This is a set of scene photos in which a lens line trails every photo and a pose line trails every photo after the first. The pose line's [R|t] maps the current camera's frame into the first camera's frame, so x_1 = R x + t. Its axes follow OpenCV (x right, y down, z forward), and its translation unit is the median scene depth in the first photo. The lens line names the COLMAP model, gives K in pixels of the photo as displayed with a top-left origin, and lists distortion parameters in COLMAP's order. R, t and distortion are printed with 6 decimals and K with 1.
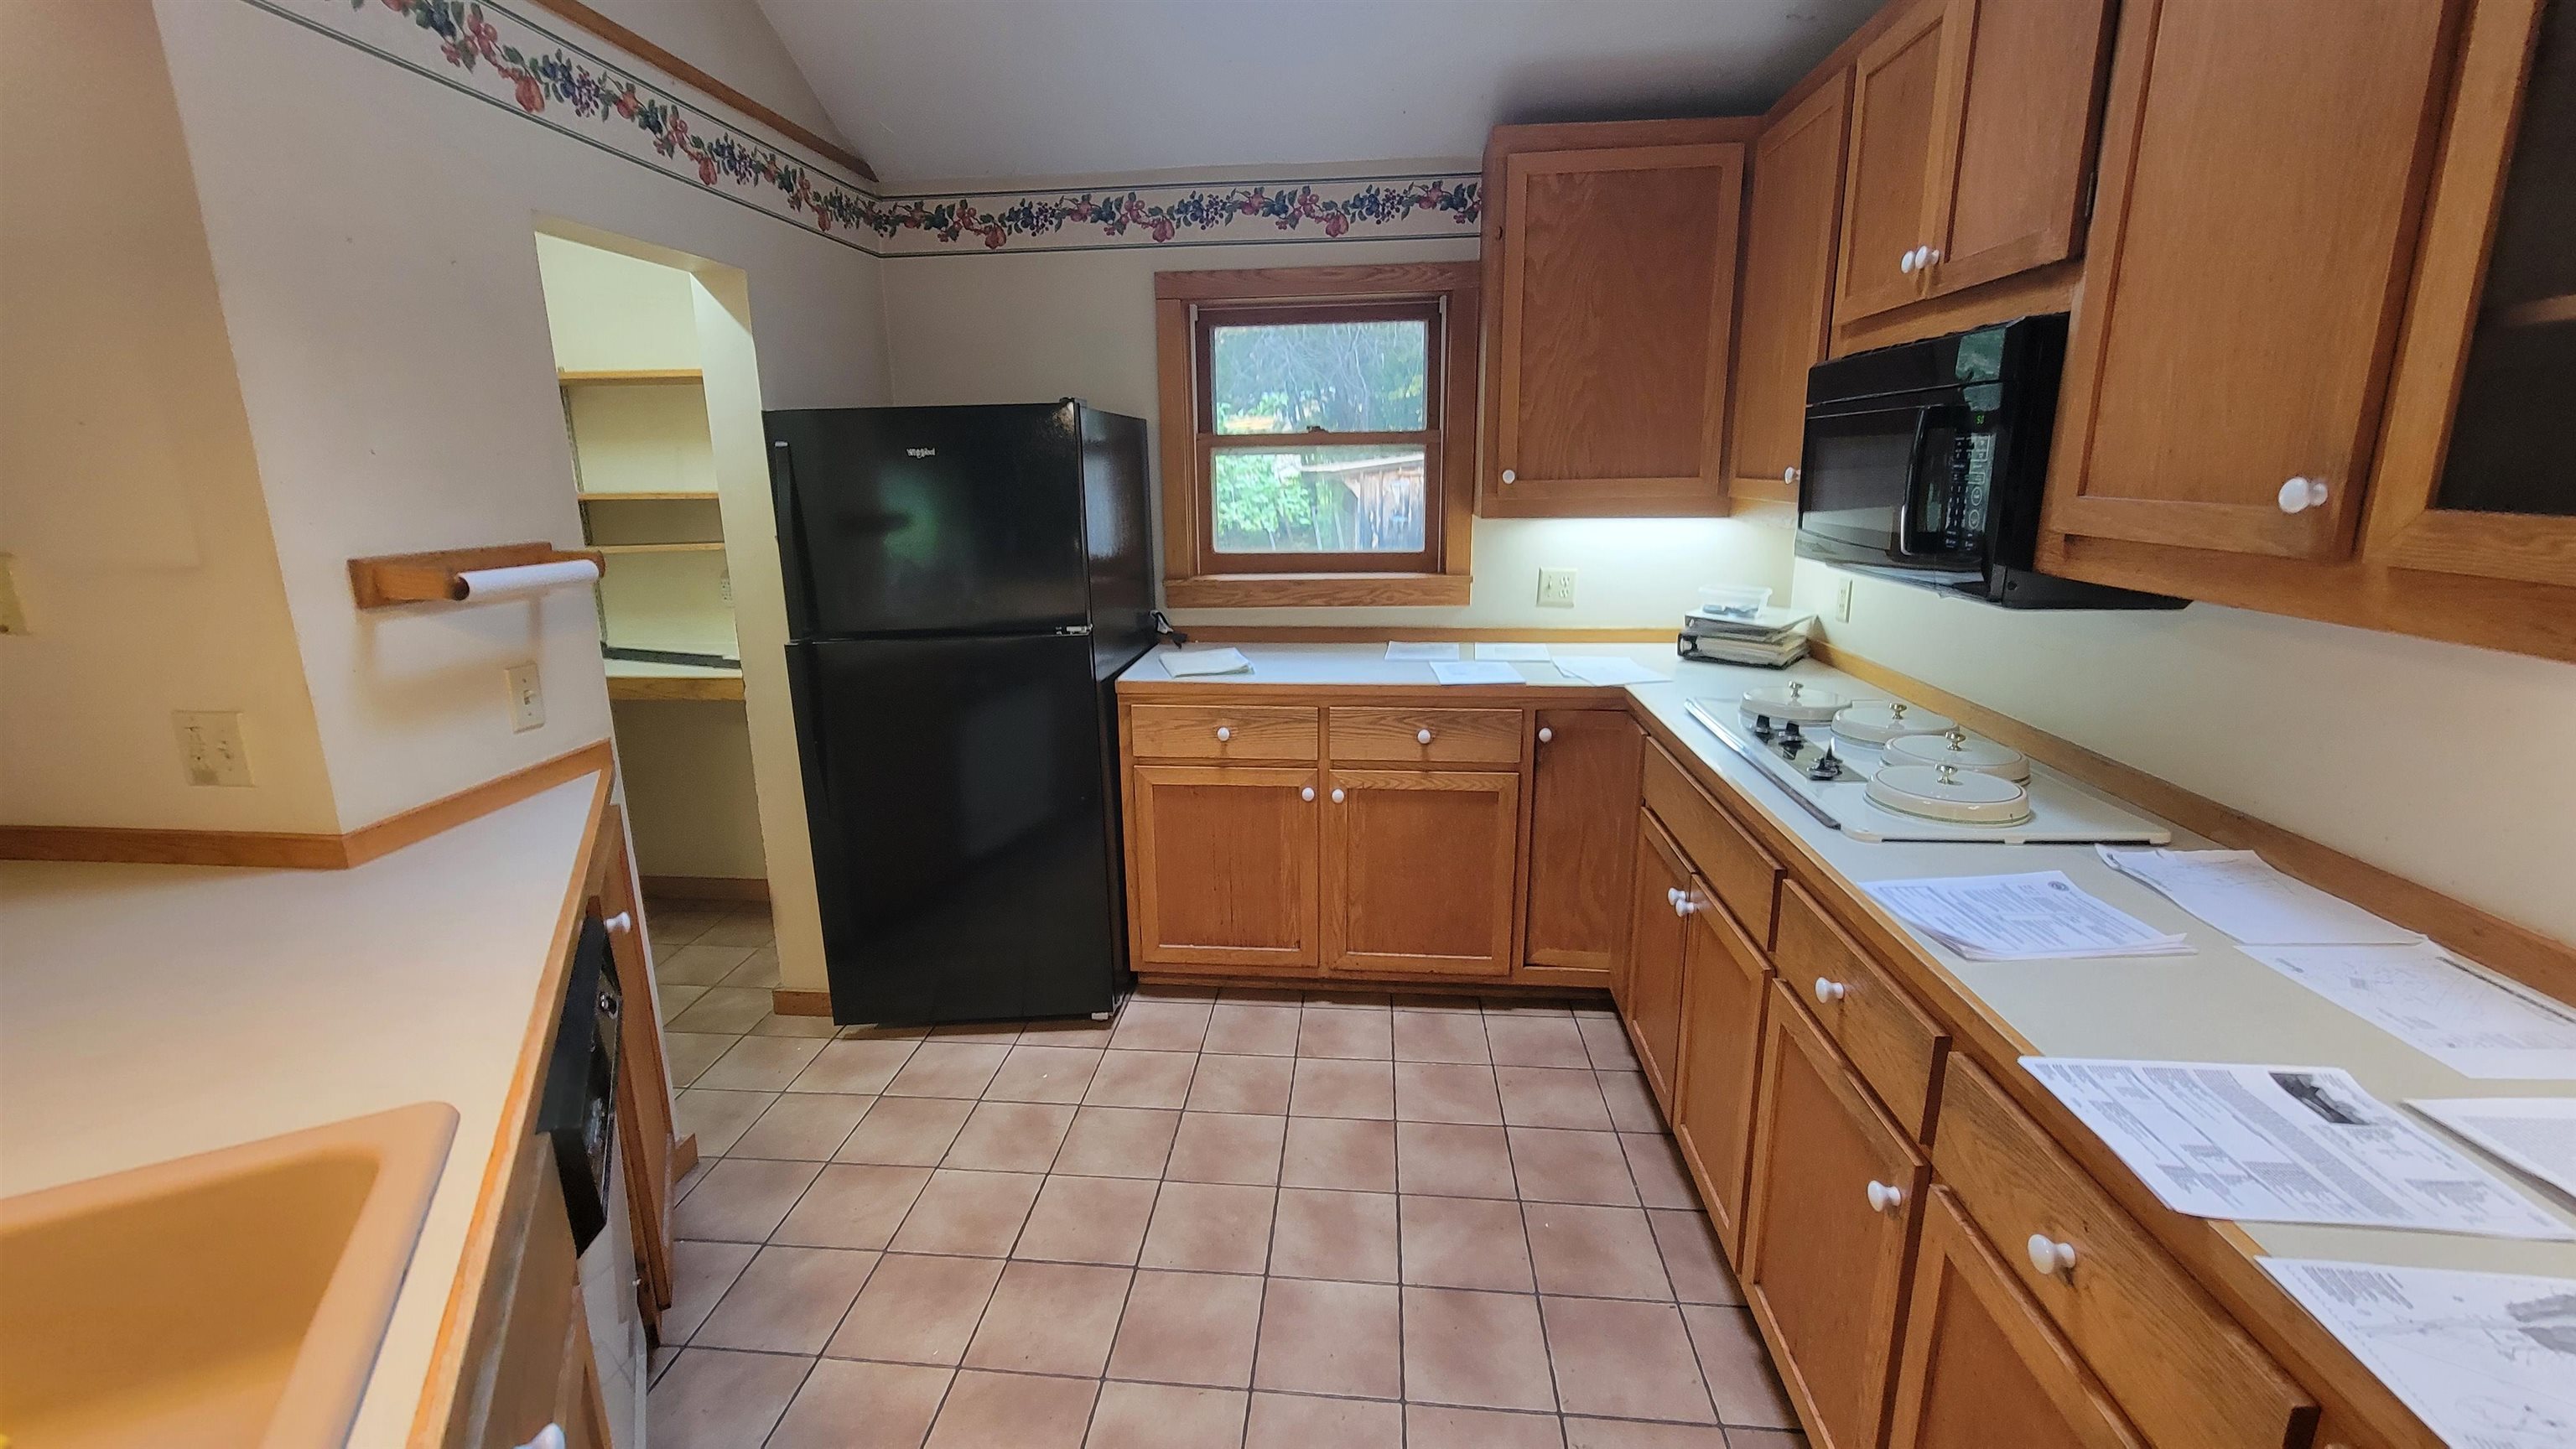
lens RADIAL K [[1046.3, 0, 1275.2], [0, 1046.3, 709.0], [0, 0, 1]] dist [0.014178, -0.006771]
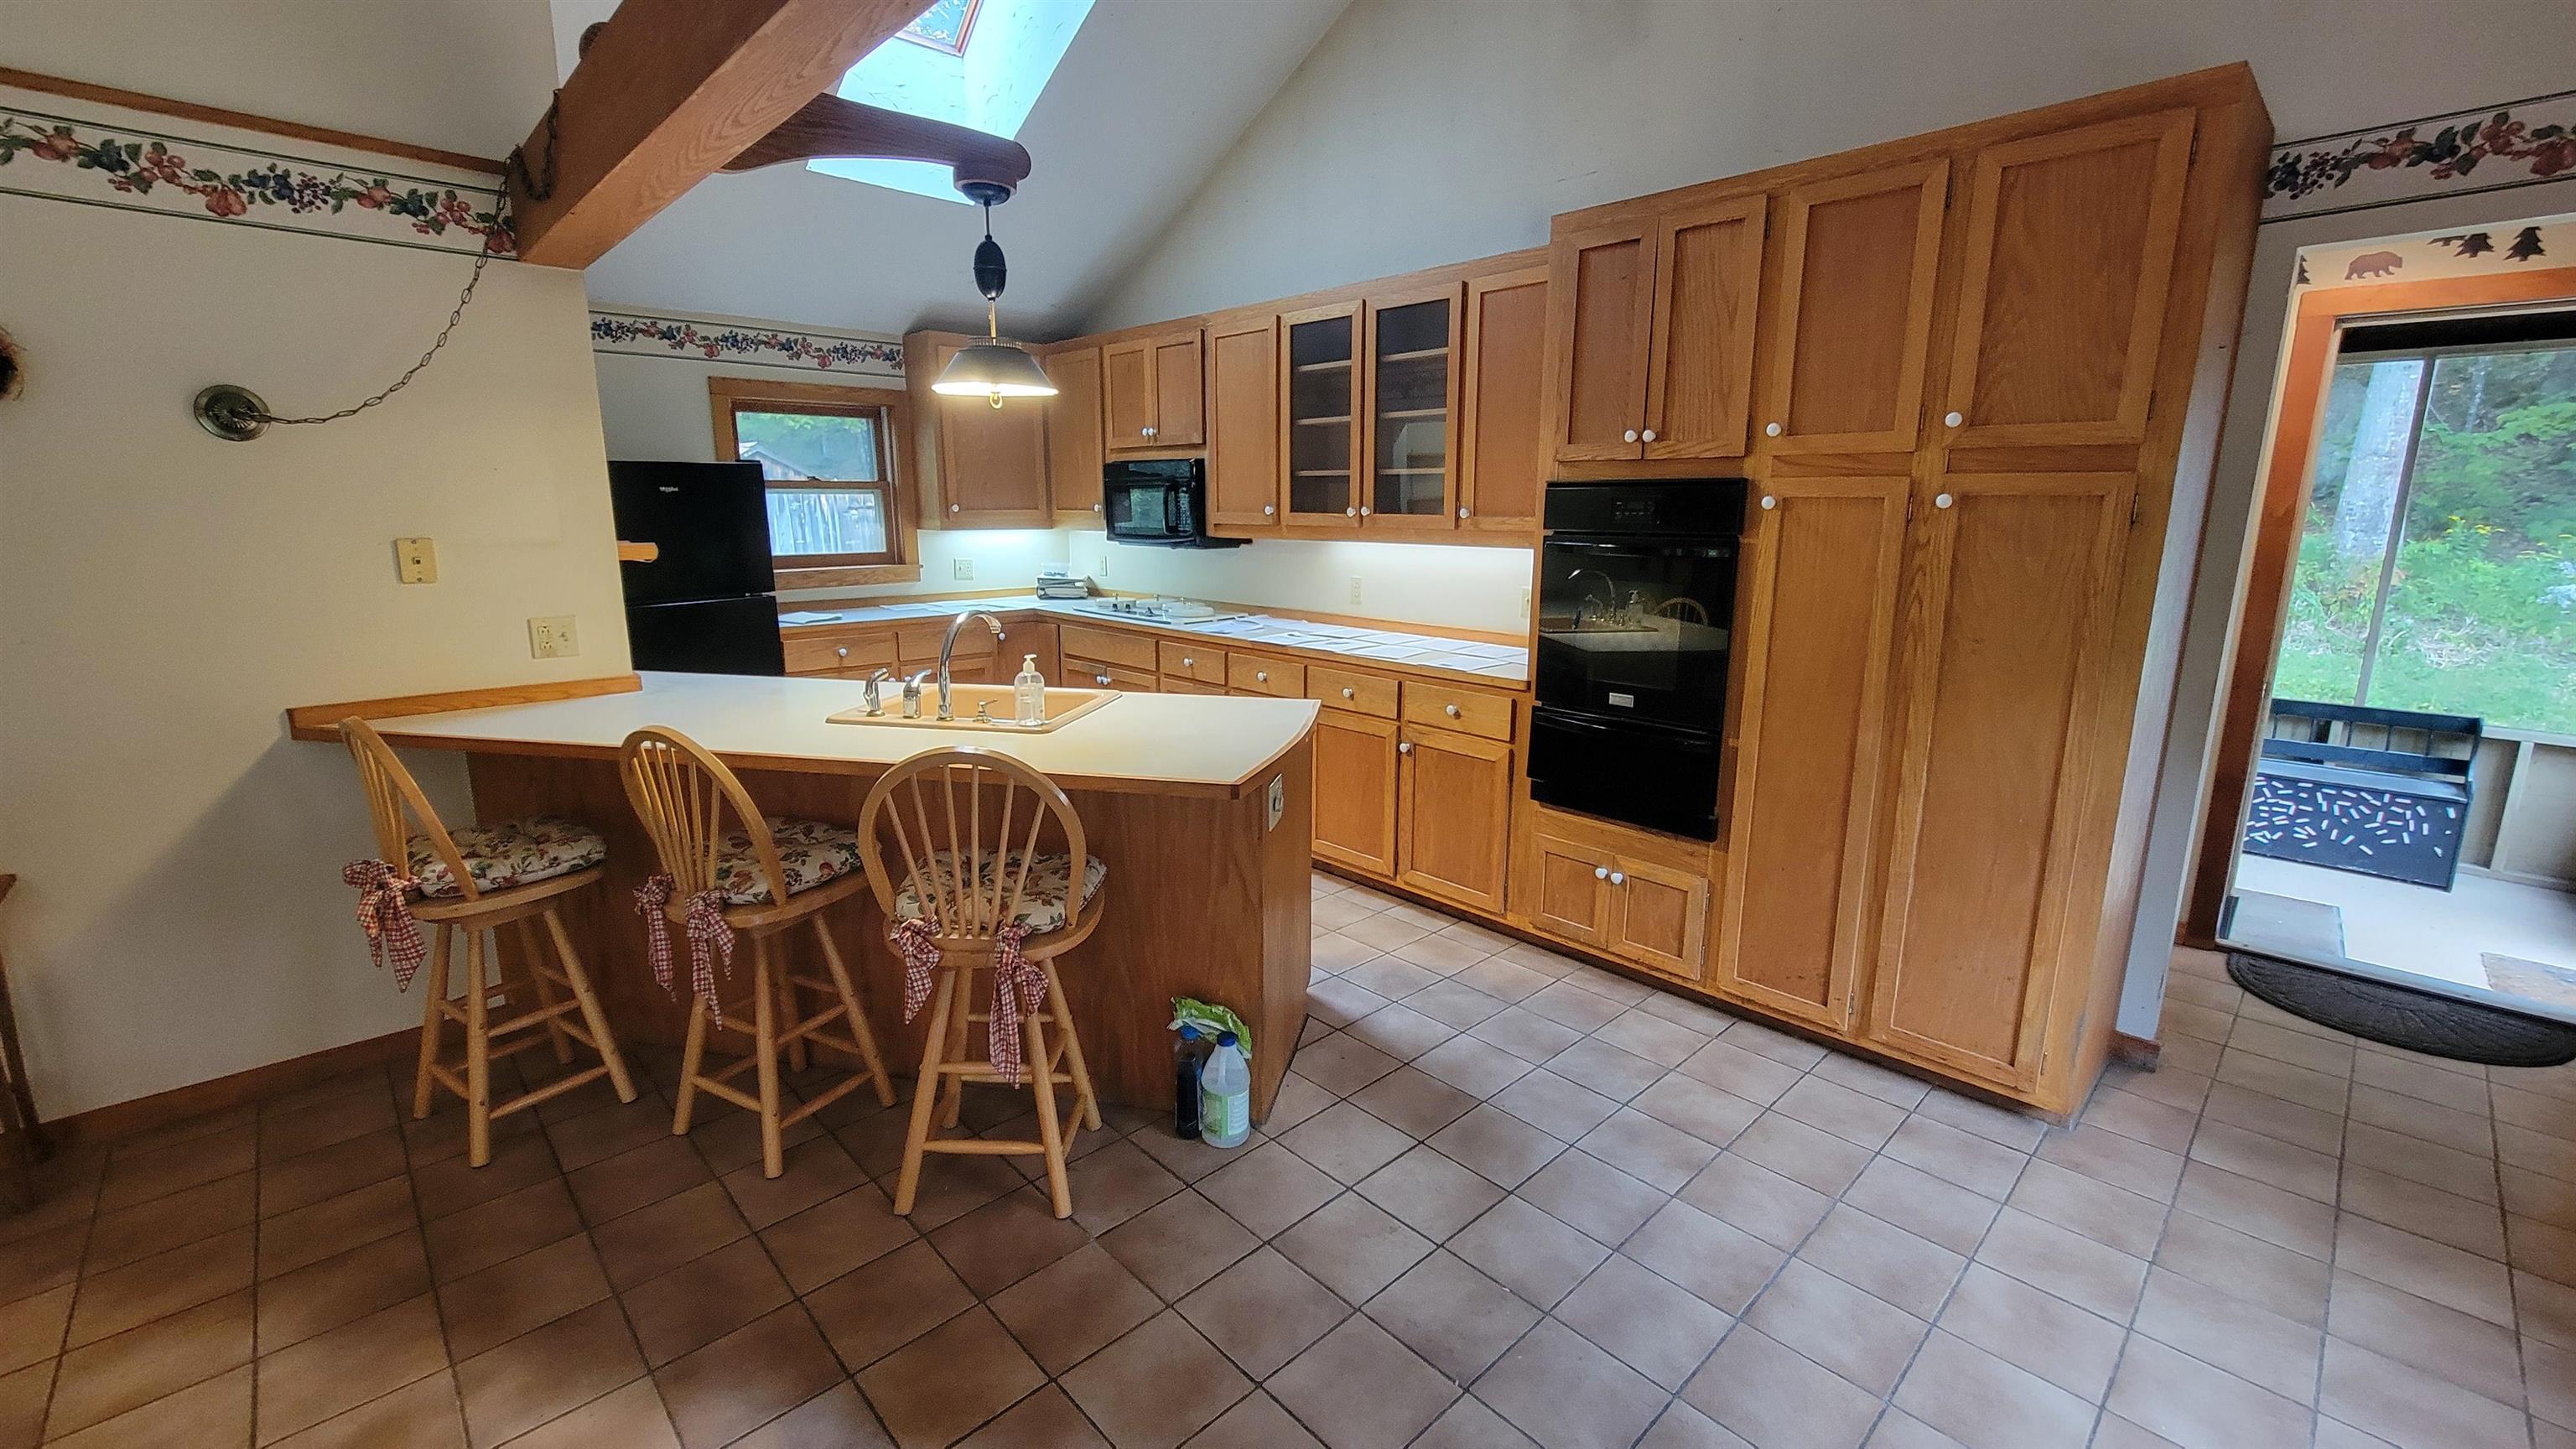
lens RADIAL K [[1046.3, 0, 1275.2], [0, 1046.3, 709.0], [0, 0, 1]] dist [0.014178, -0.006771]
pose [[0.659786, -0.132316, 0.739713, -0.800315], [0.162306, 0.986233, 0.031644, 0.163791], [-0.733716, 0.099181, 0.672178, -0.637450]]
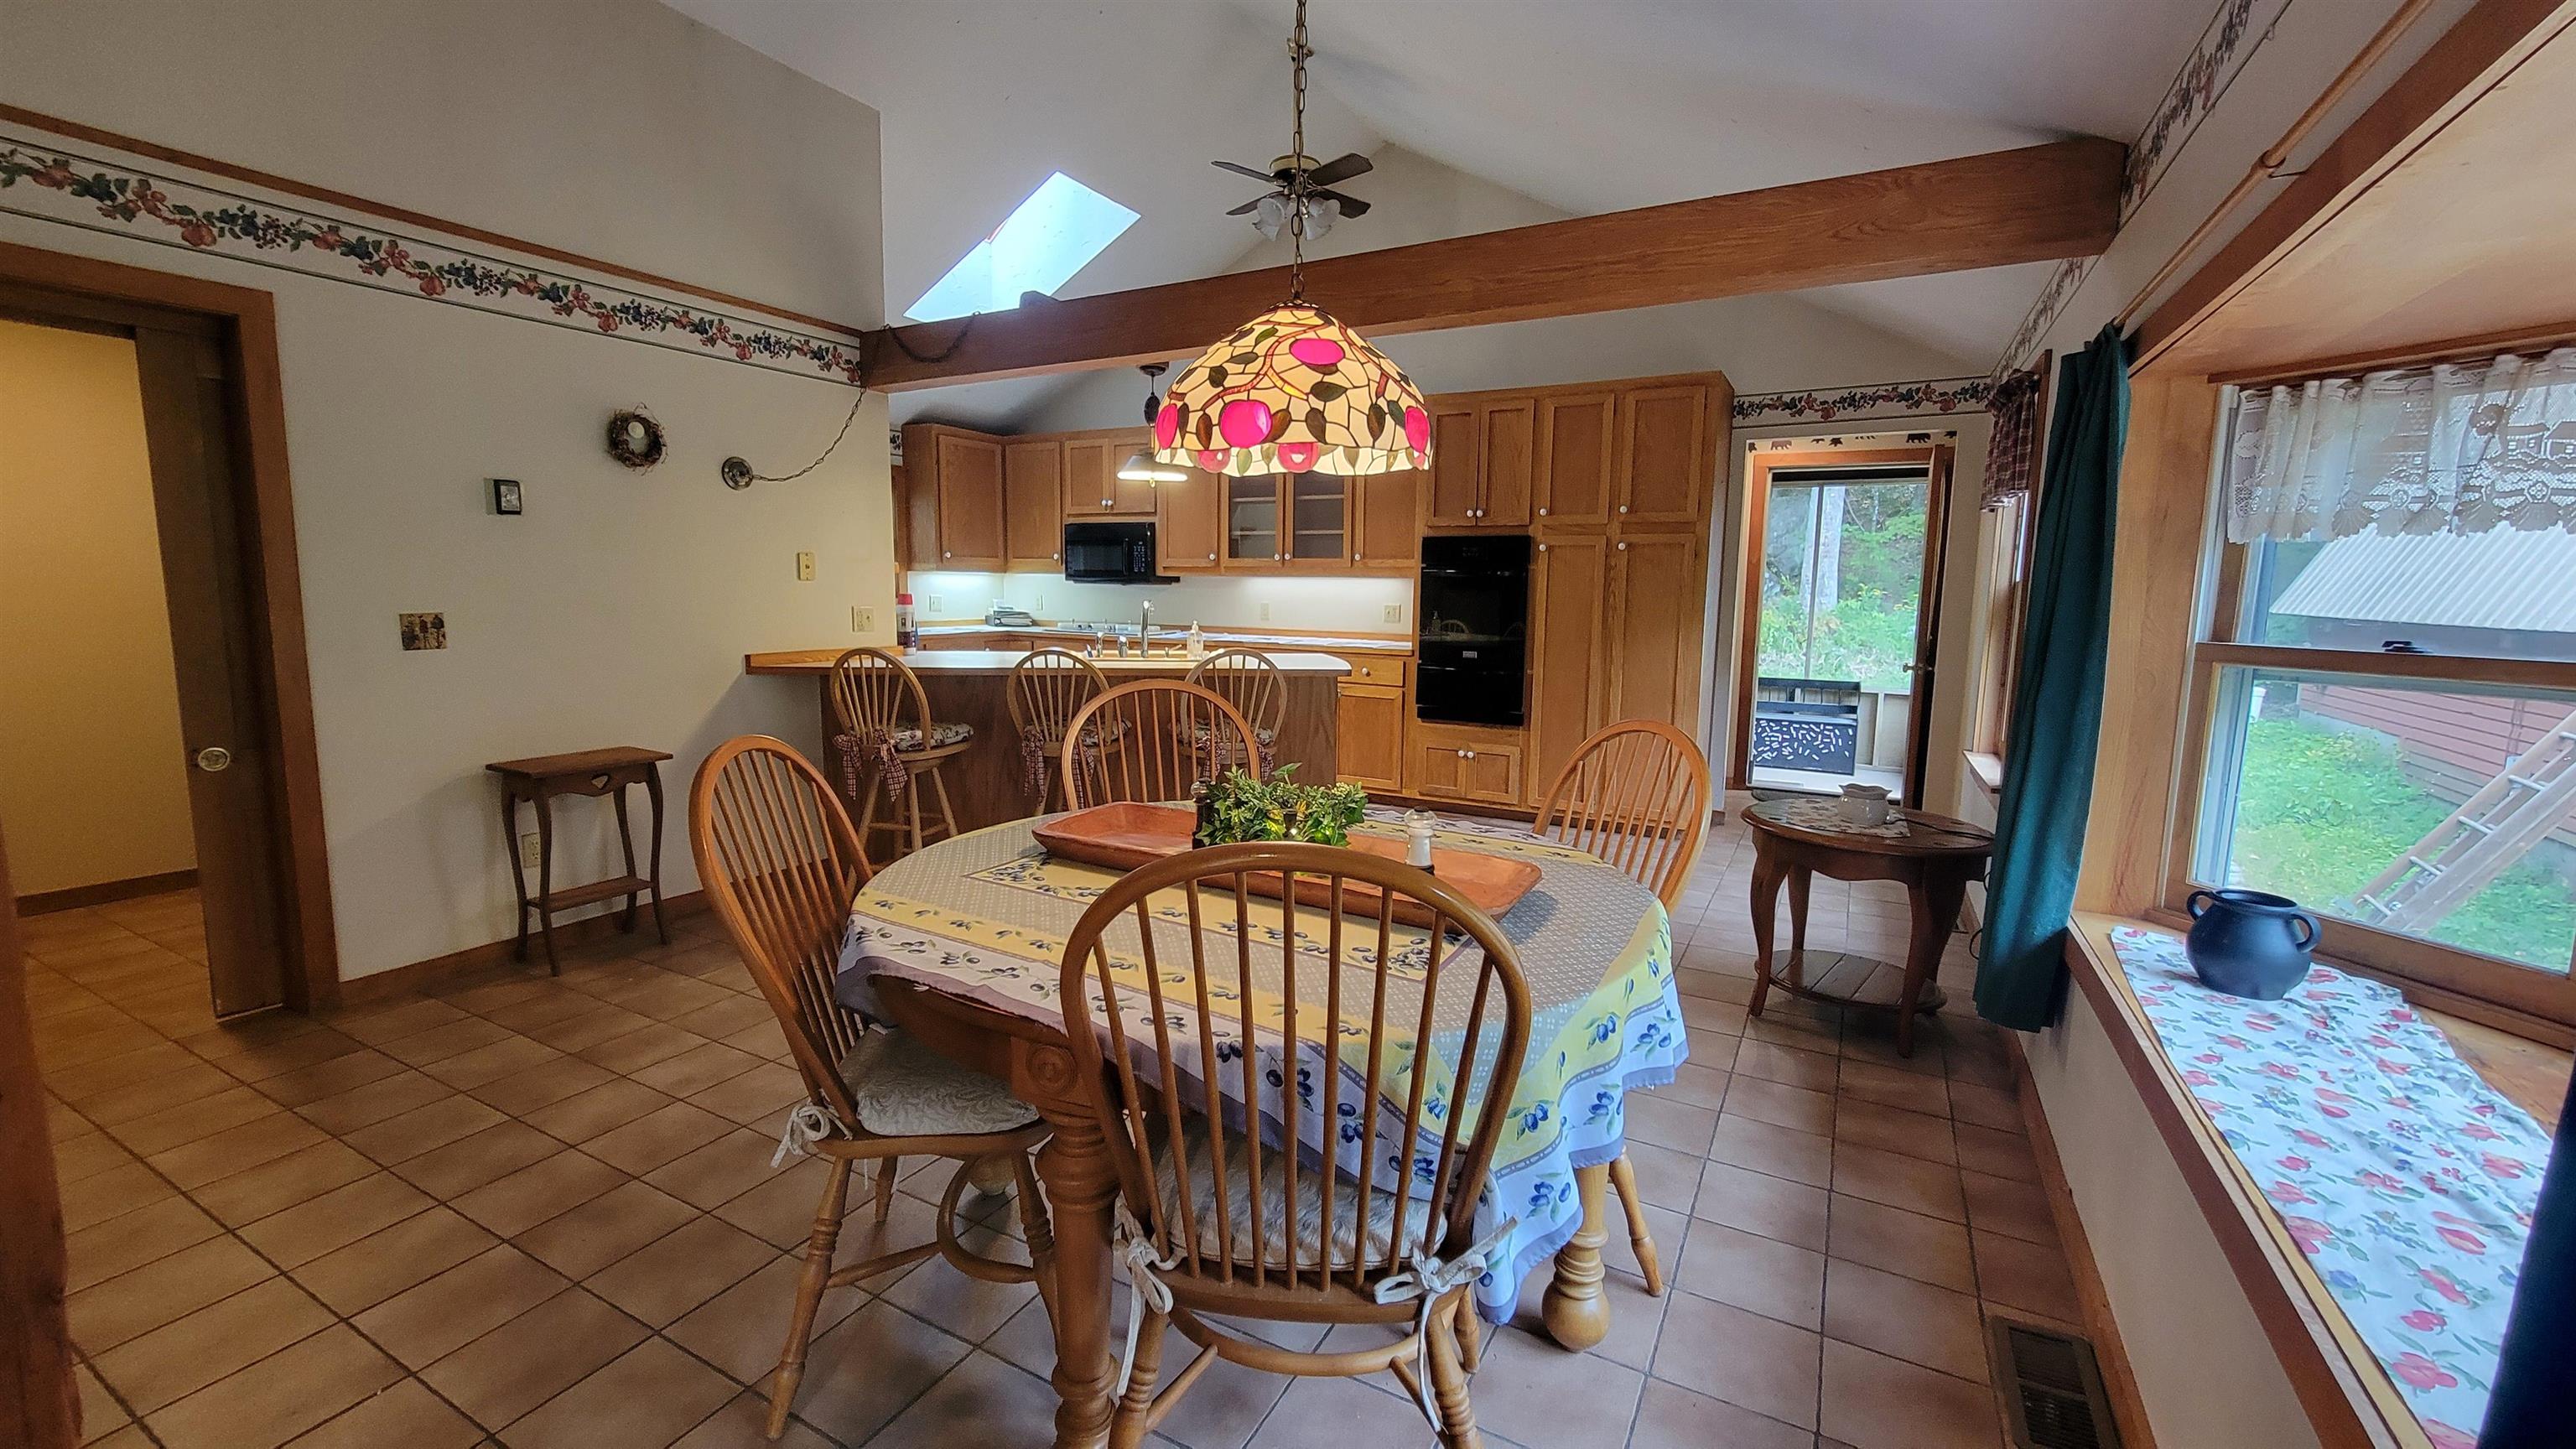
lens RADIAL K [[1046.3, 0, 1275.2], [0, 1046.3, 709.0], [0, 0, 1]] dist [0.014178, -0.006771]
pose [[0.403744, -0.092055, 0.910229, -1.675105], [0.192783, 0.981146, 0.013716, 0.244564], [-0.894330, 0.169939, 0.413878, -0.646681]]
